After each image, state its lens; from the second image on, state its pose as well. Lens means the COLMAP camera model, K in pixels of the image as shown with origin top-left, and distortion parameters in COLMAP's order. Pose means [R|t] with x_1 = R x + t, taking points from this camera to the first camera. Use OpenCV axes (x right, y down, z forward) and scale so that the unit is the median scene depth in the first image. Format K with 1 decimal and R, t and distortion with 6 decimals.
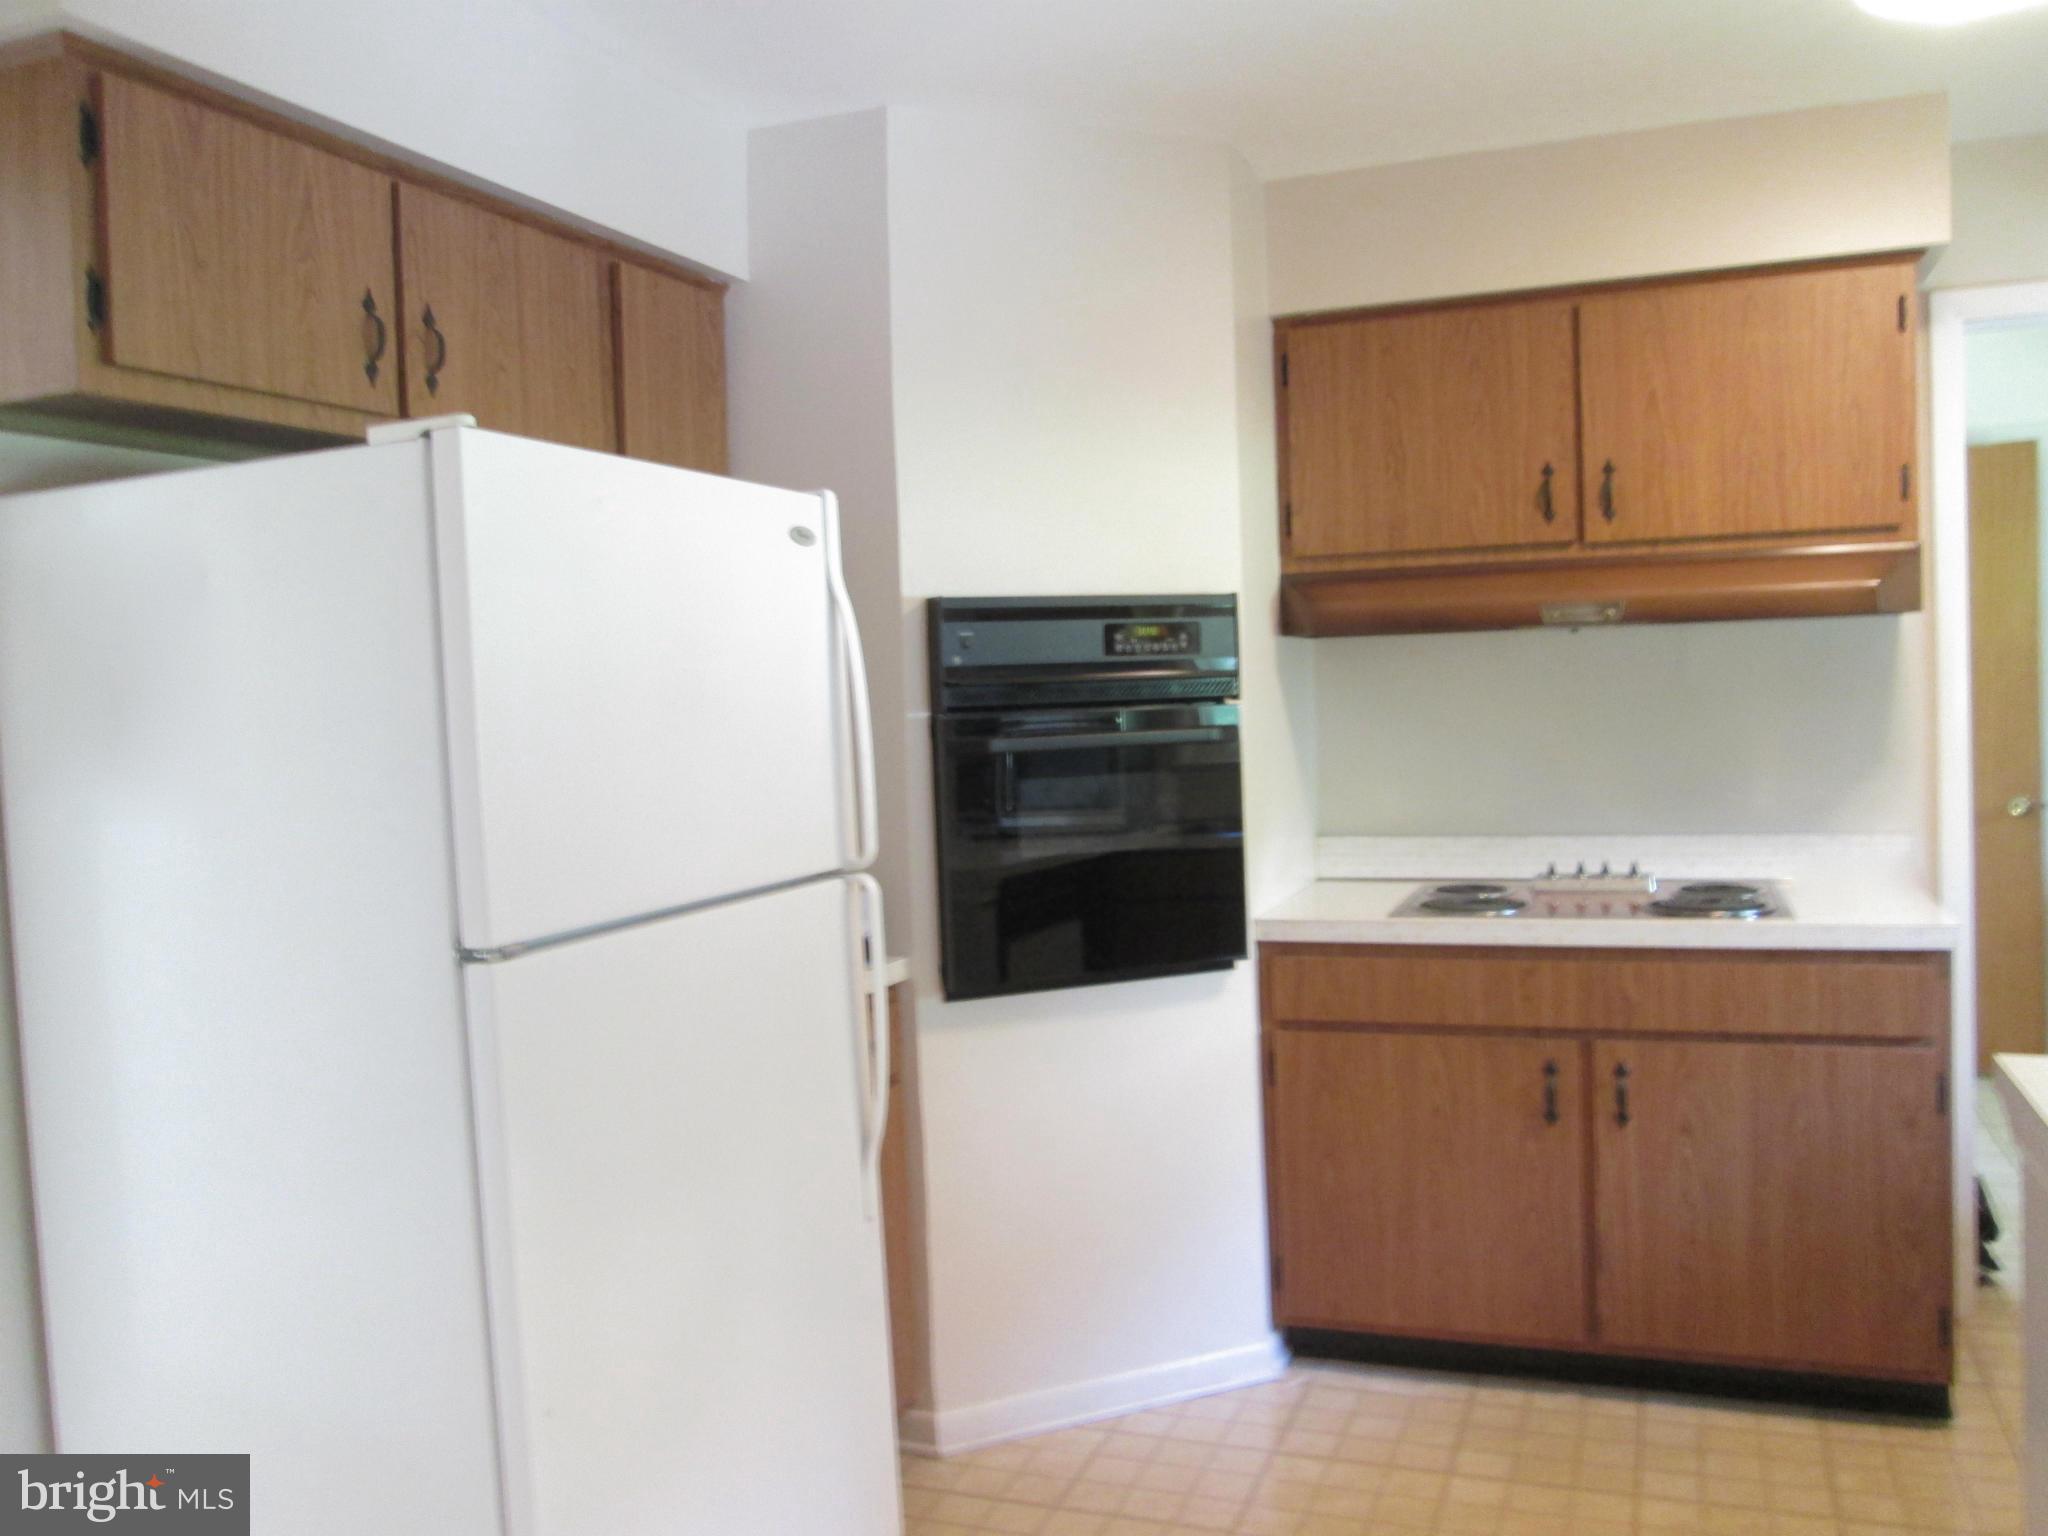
lens RADIAL K [[1680.1, 0, 1024.3], [0, 1680.1, 750.4], [0, 0, 1]] dist [-0.047958, 0.004632]
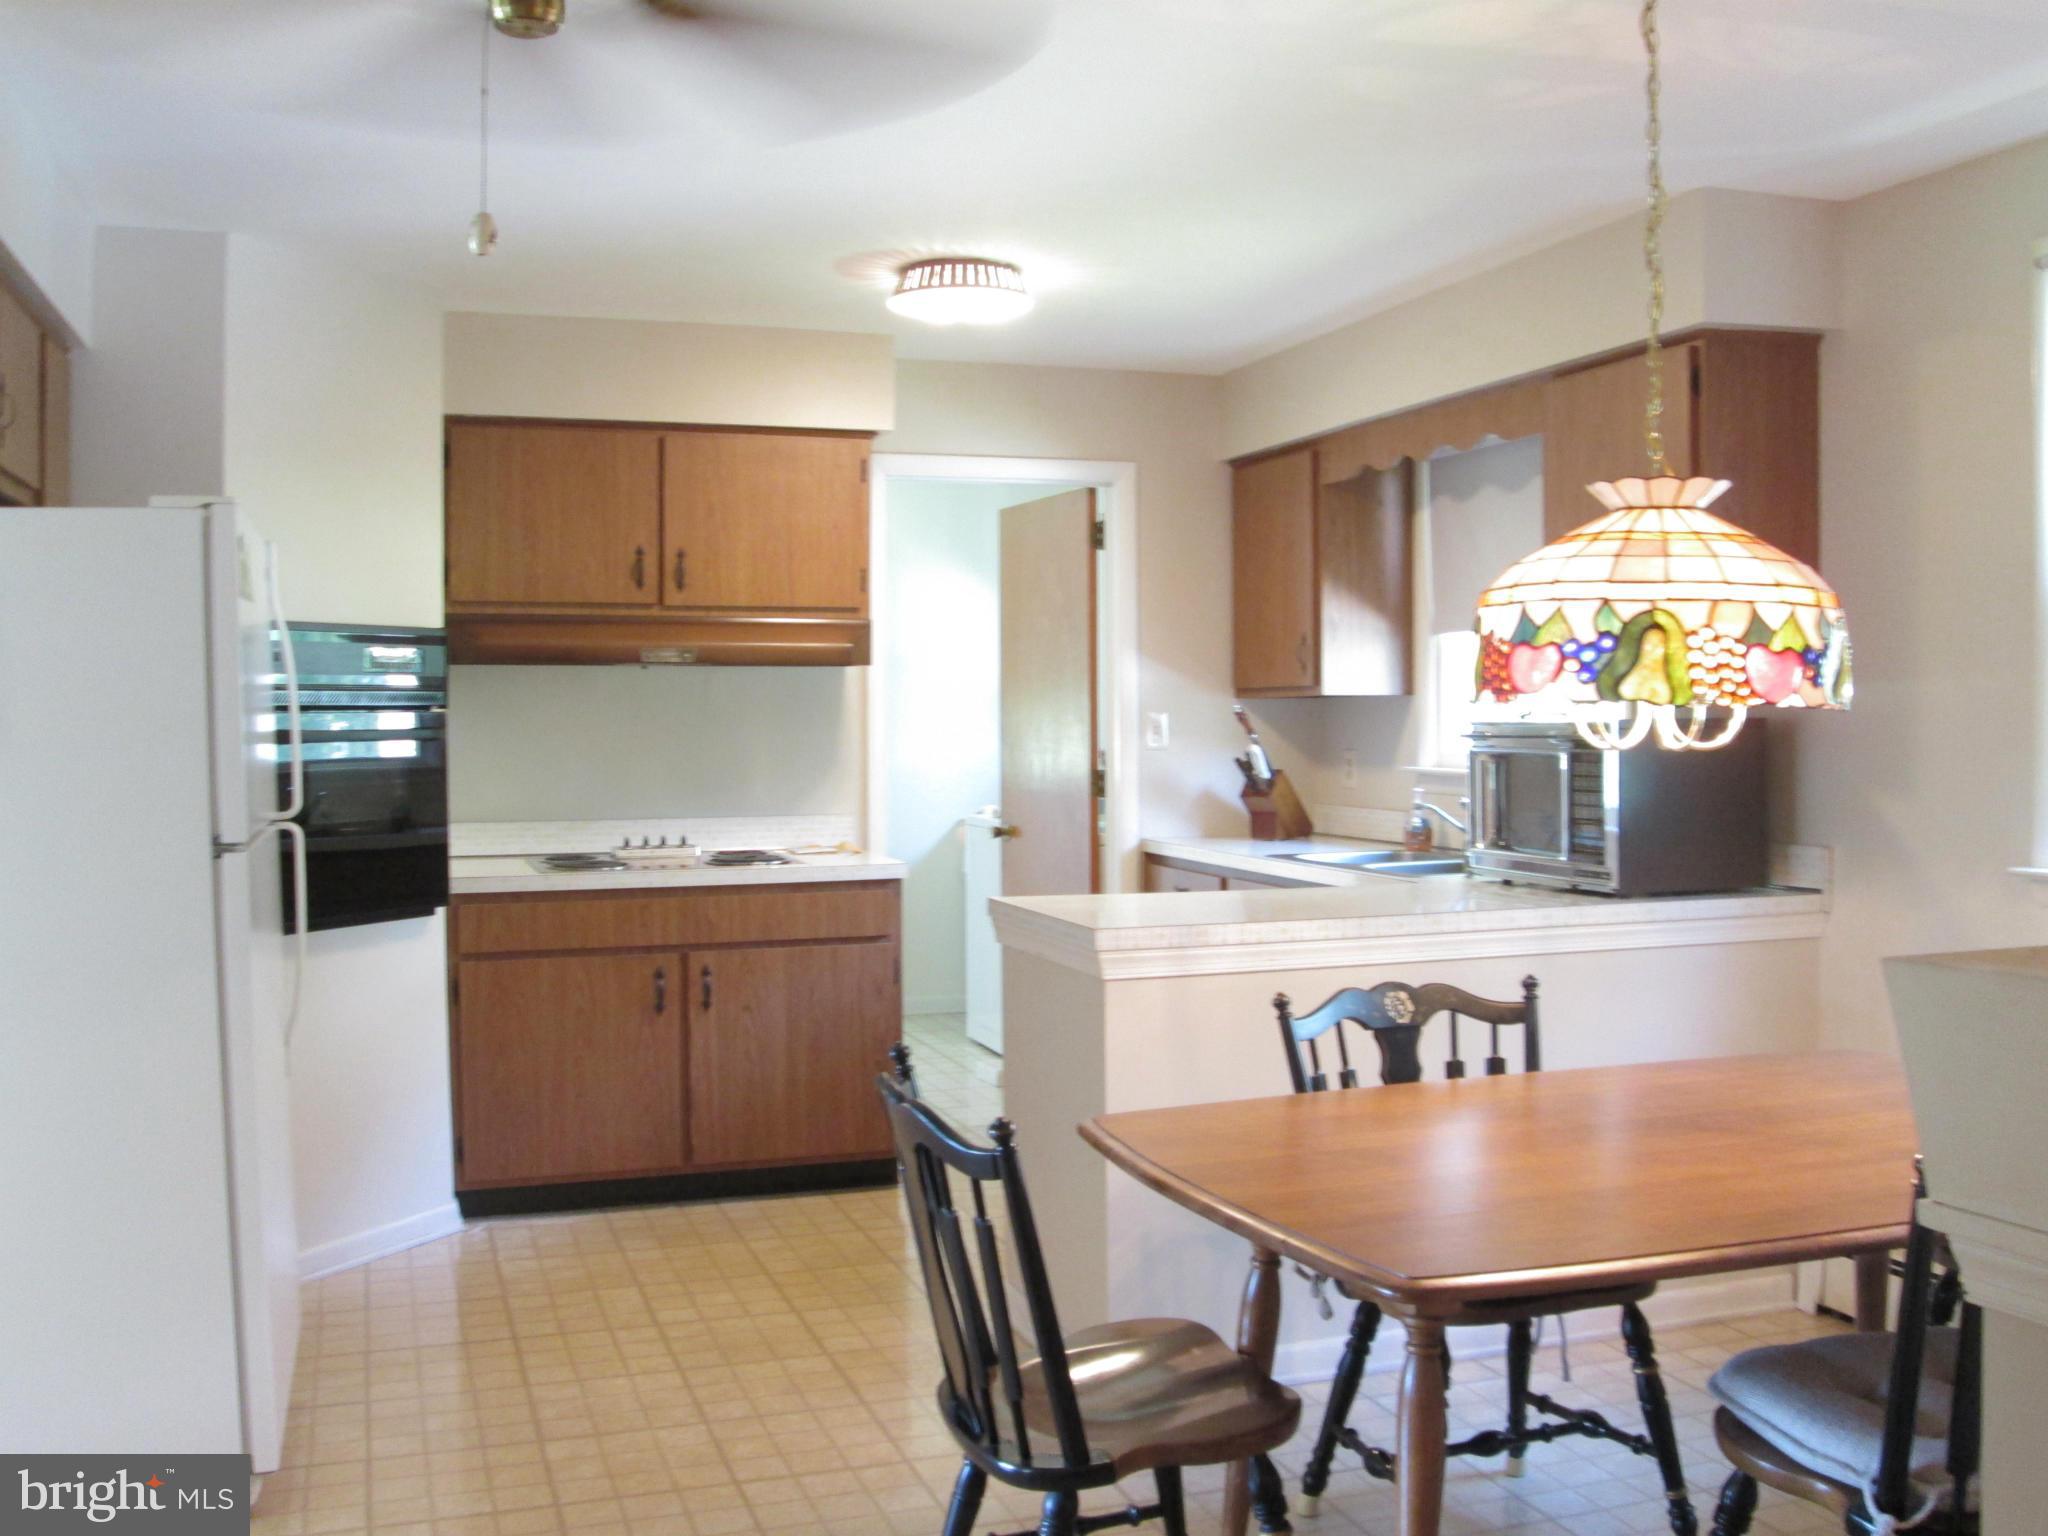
lens RADIAL K [[1815.8, 0, 1025.4], [0, 1815.8, 729.3], [0, 0, 1]] dist [-0.135073, -0.001069]
pose [[0.757021, 0.026247, 0.652863, -0.435378], [0.001015, 0.999144, -0.041345, 0.044093], [-0.653390, 0.031962, 0.756347, -0.353550]]
